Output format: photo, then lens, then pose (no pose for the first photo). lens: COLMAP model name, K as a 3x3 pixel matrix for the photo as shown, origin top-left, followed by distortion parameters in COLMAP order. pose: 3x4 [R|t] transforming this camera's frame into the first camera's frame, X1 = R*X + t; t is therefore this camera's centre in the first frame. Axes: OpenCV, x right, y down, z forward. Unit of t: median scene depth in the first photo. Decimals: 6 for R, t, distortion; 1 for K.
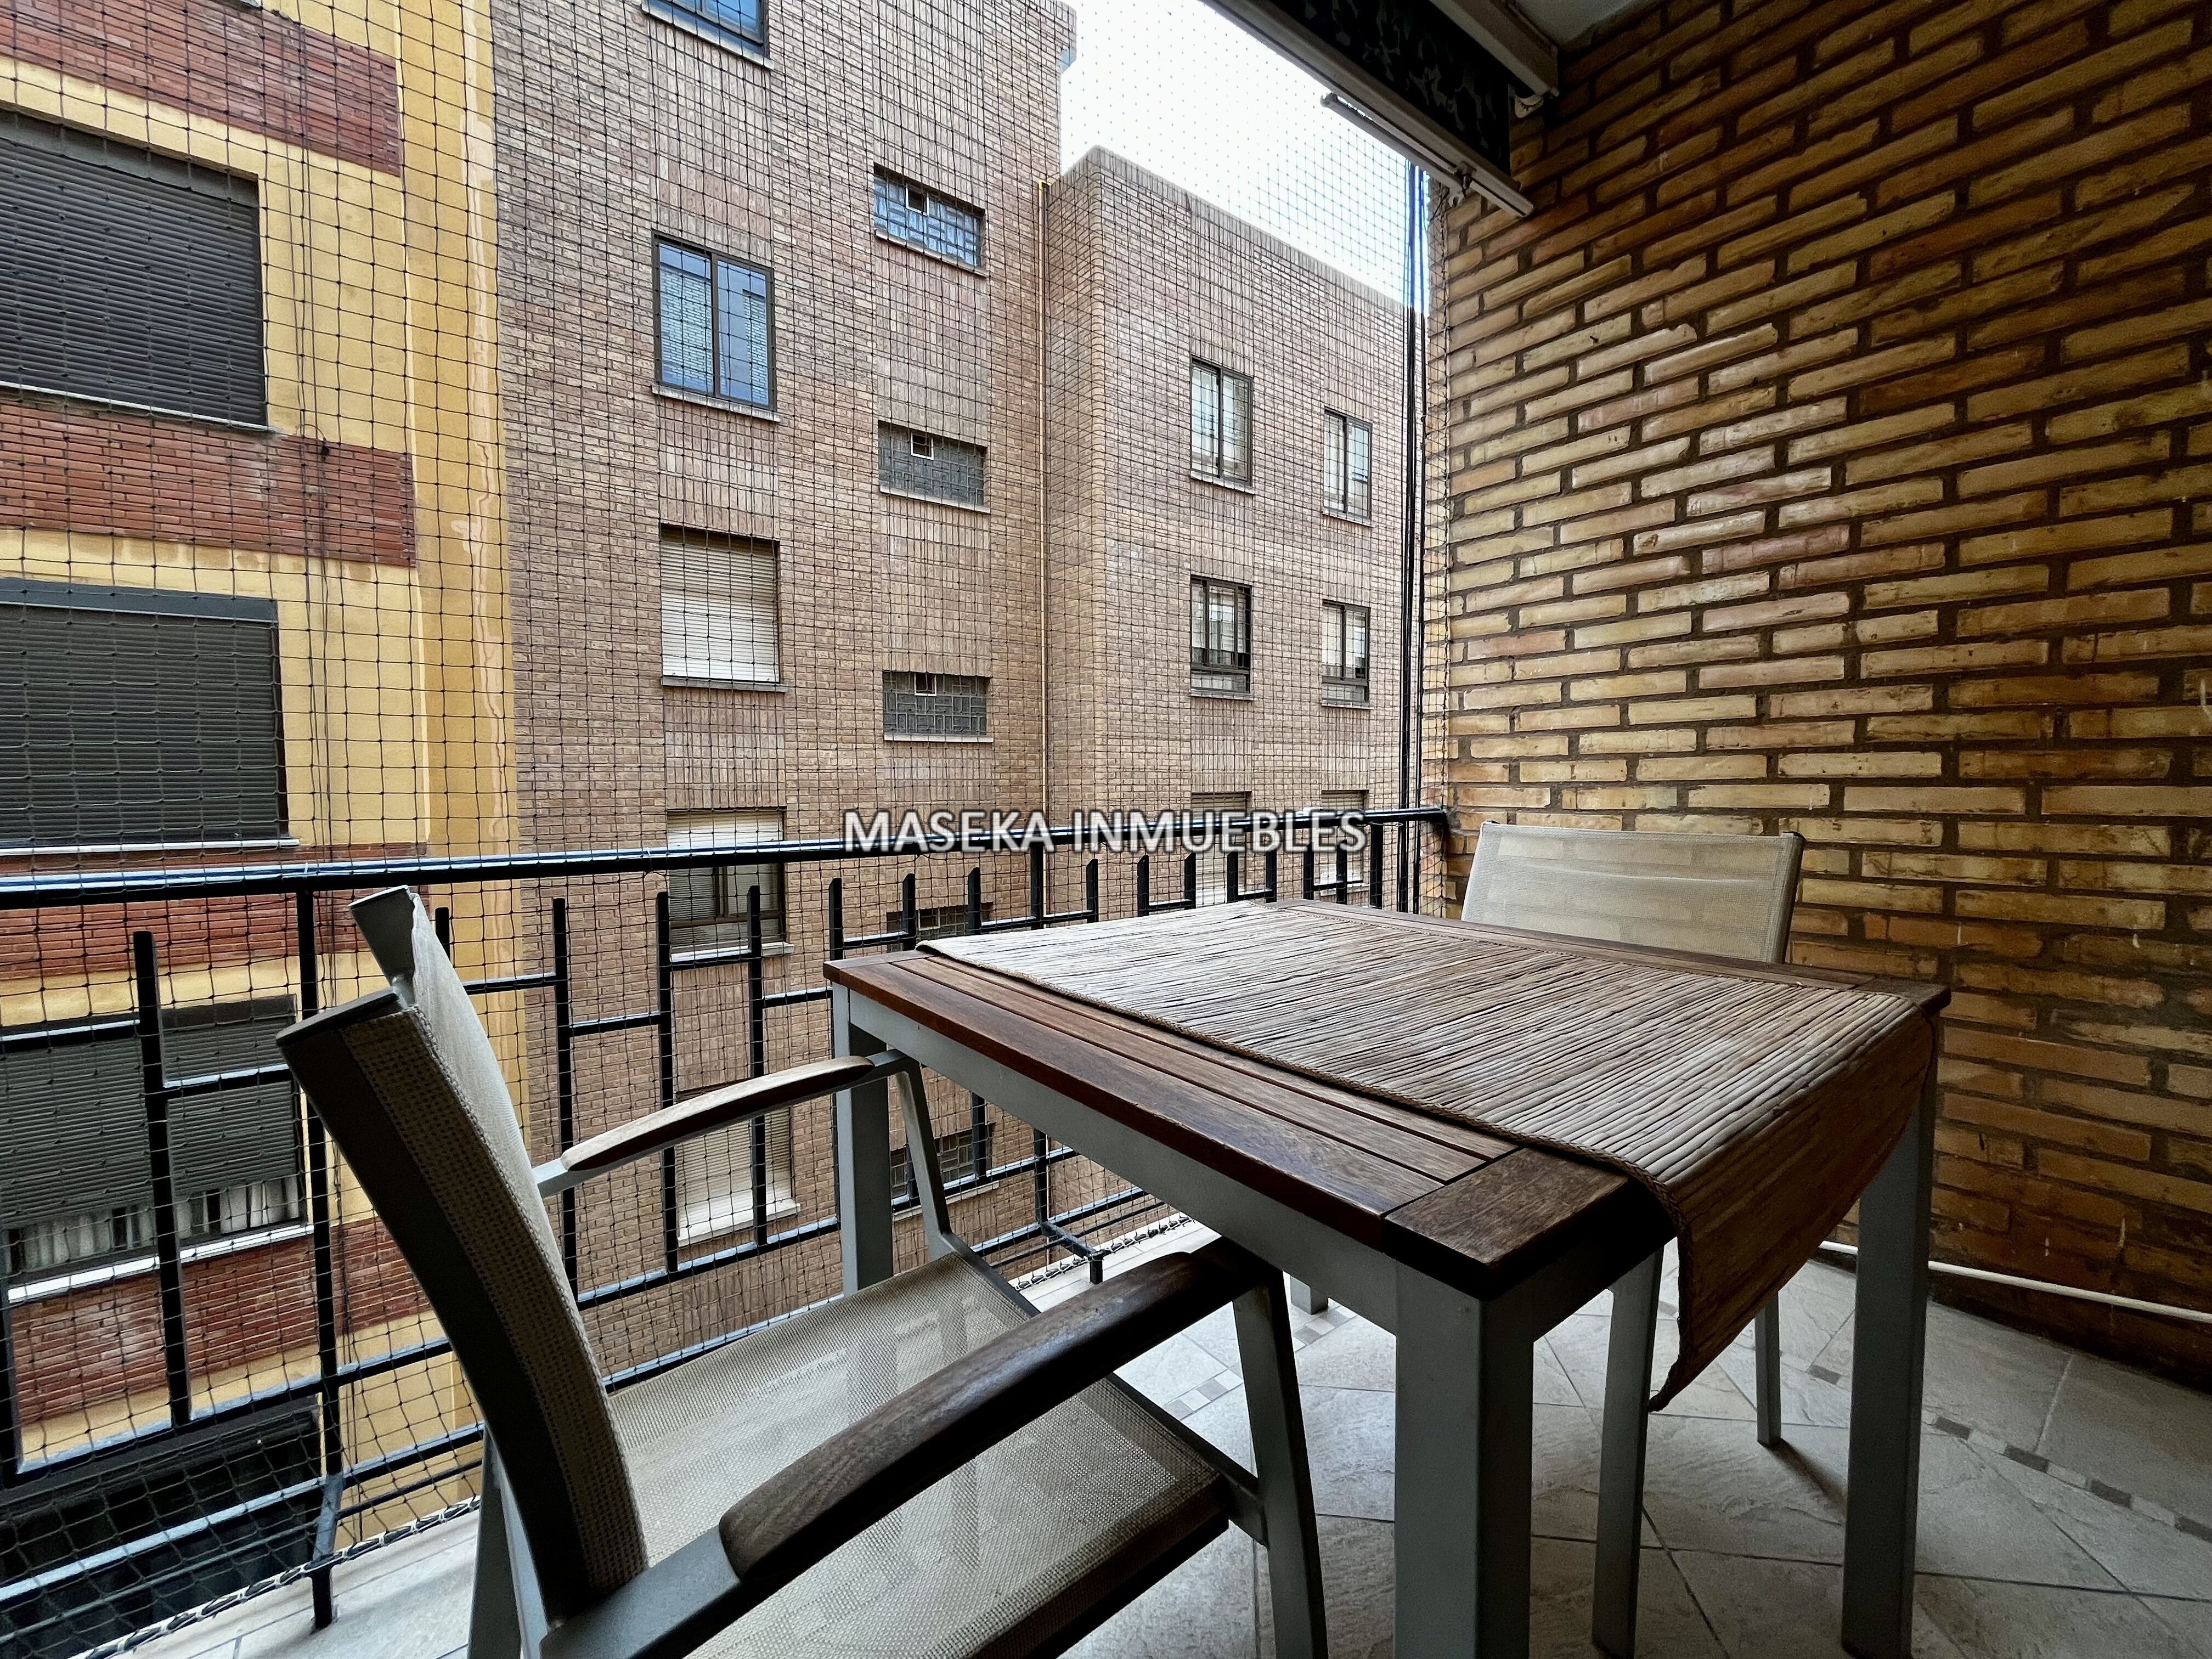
lens RADIAL K [[899.2, 0, 1103.2], [0, 899.2, 831.0], [0, 0, 1]] dist [-0.004194, 0.000270]
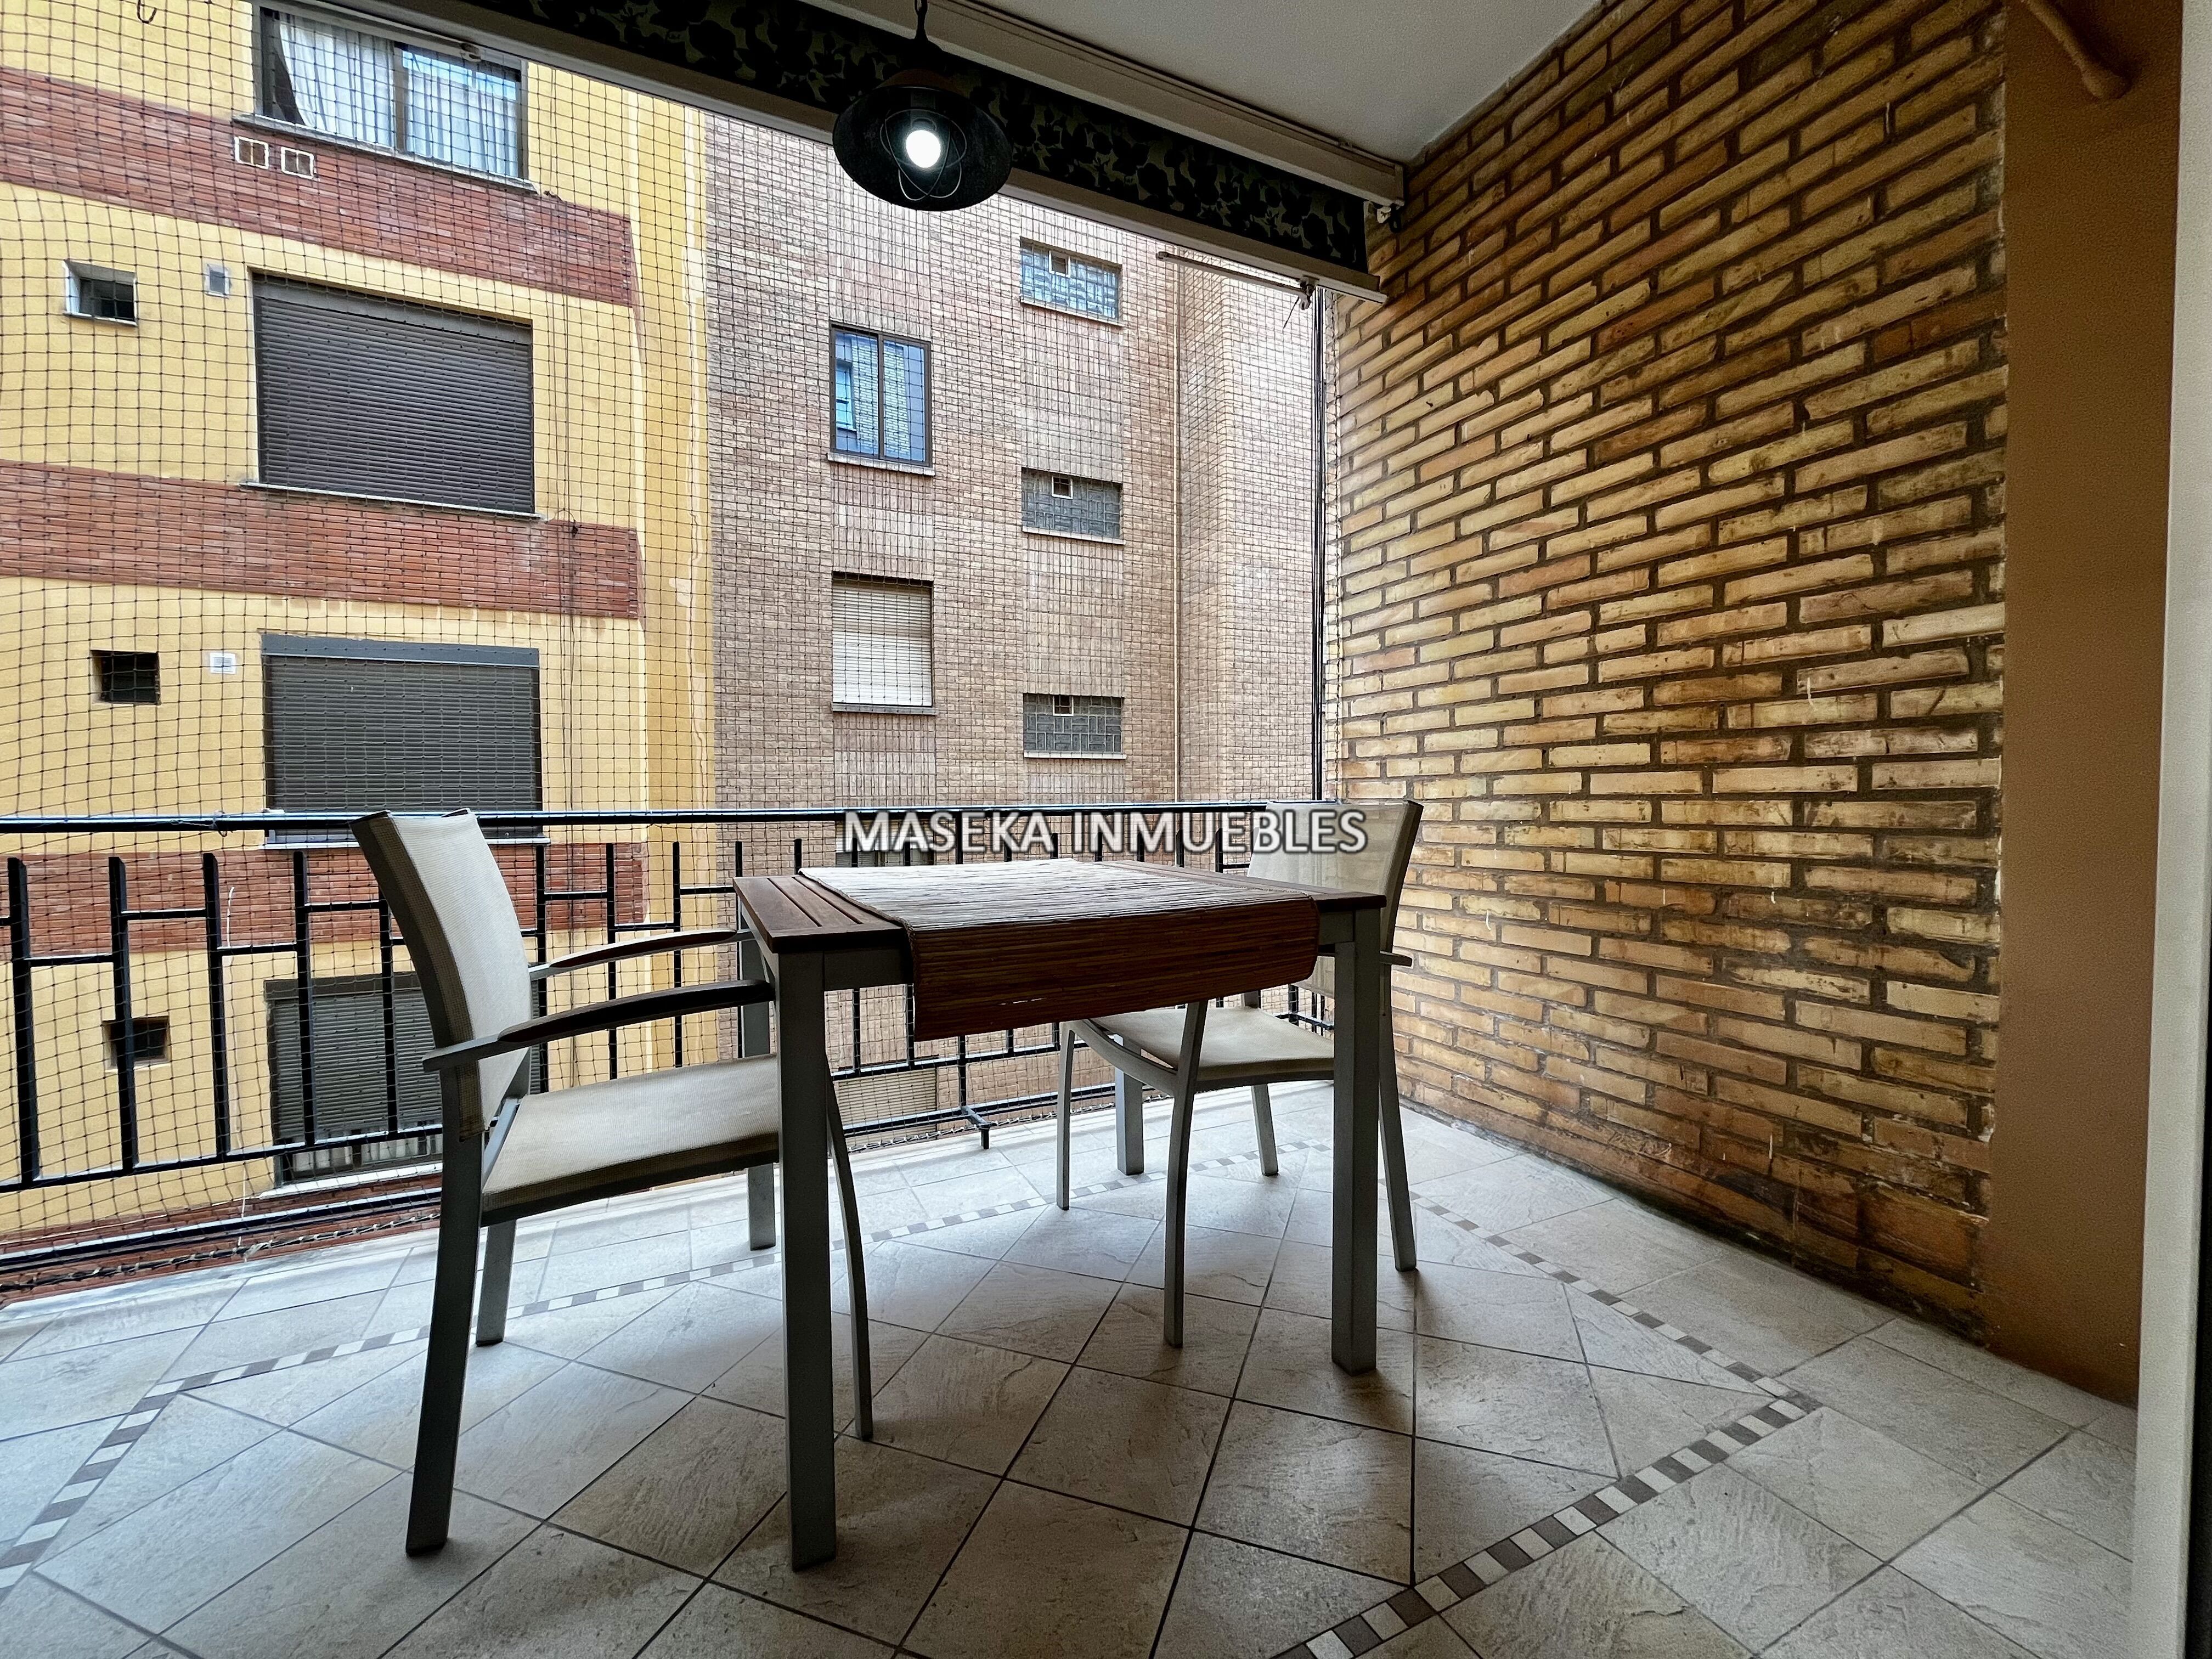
lens RADIAL K [[899.2, 0, 1107.7], [0, 899.2, 831.3], [0, 0, 1]] dist [-0.004194, 0.000270]
pose [[0.980238, 0.006407, -0.197719, 0.355603], [-0.010511, 0.999750, -0.019714, 0.046095], [0.197543, 0.021403, 0.980060, -0.235166]]
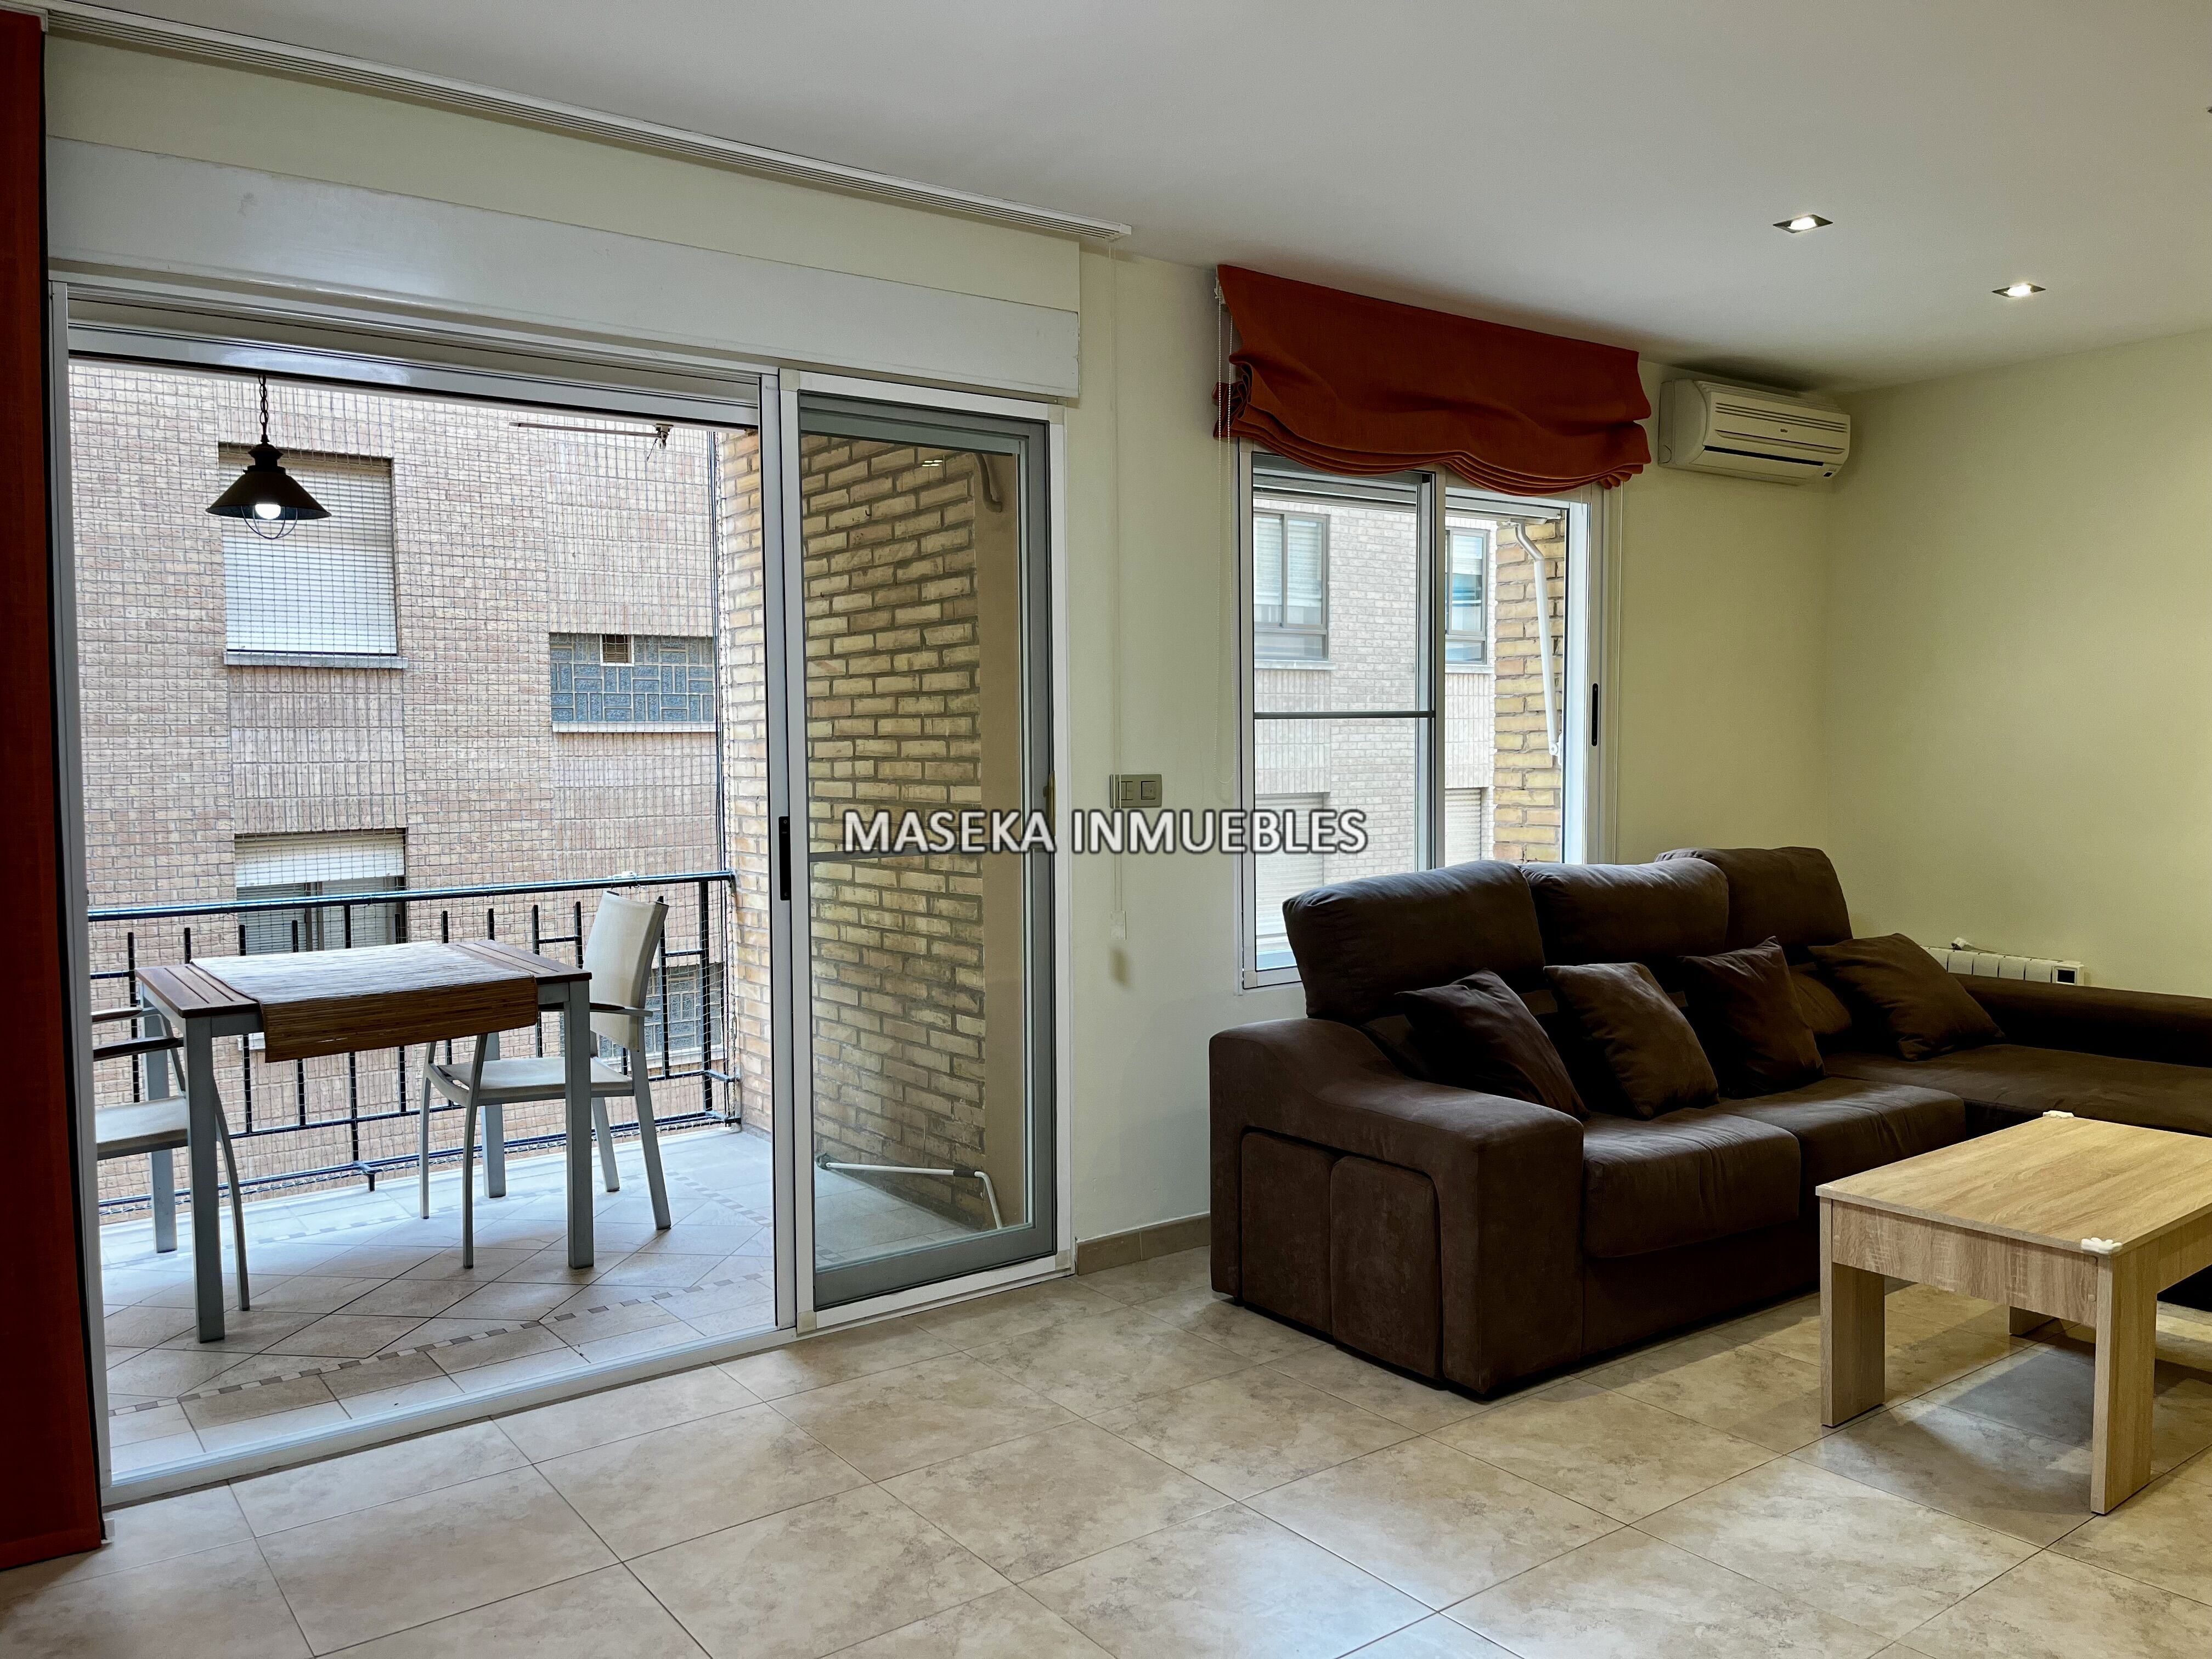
lens RADIAL K [[1654.5, 0, 1133.4], [0, 1654.5, 844.4], [0, 0, 1]] dist [0.058164, -0.080791]
pose [[0.999986, -0.002956, -0.004341, 1.076437], [0.002971, 0.999989, 0.003544, -0.078702], [0.004330, -0.003557, 0.999984, -1.520044]]
